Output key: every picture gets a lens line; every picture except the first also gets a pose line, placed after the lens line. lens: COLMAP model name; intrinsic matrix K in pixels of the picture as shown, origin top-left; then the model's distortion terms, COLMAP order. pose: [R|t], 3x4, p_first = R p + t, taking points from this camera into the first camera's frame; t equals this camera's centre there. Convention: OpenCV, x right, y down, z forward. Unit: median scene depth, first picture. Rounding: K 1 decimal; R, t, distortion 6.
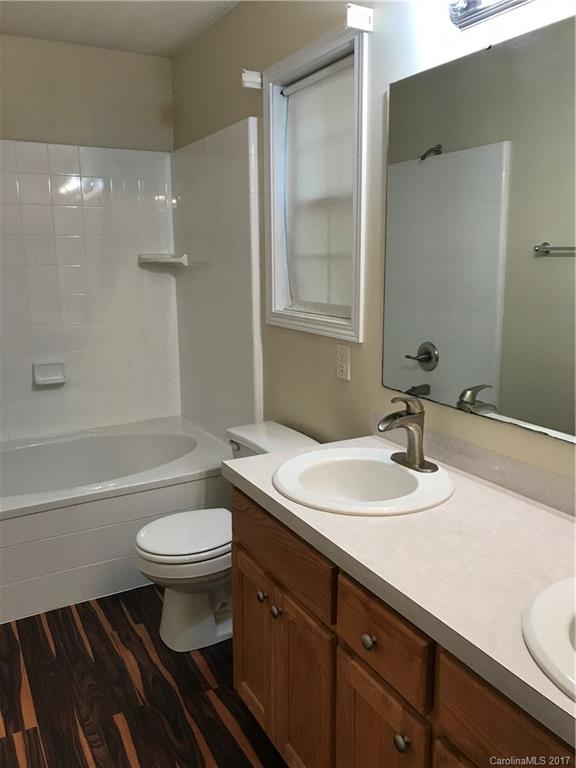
lens RADIAL K [[624.5, 0, 291.0], [0, 624.5, 378.6], [0, 0, 1]] dist [0.010892, 0.004775]
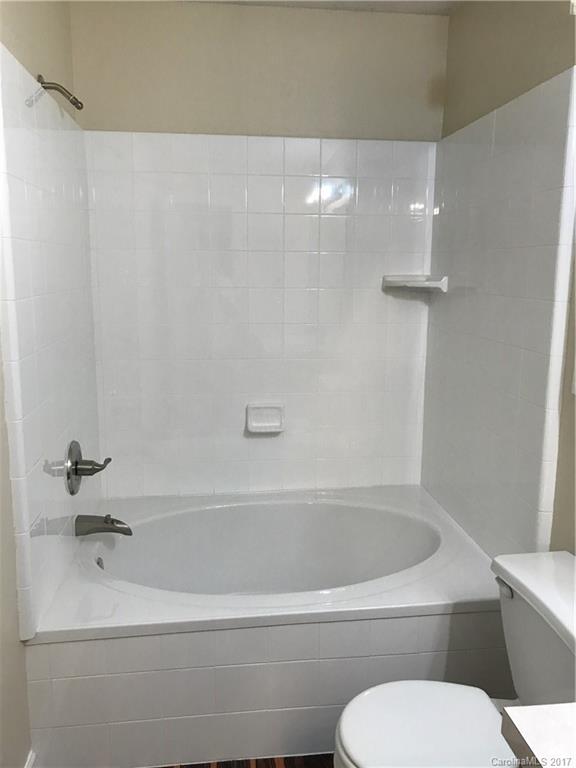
lens RADIAL K [[624.5, 0, 287.9], [0, 624.5, 386.3], [0, 0, 1]] dist [0.010892, 0.004775]
pose [[0.920759, 0.083668, -0.381054, -0.046978], [-0.086874, 0.996180, 0.008813, -0.058802], [0.380336, 0.024989, 0.924511, 0.244693]]
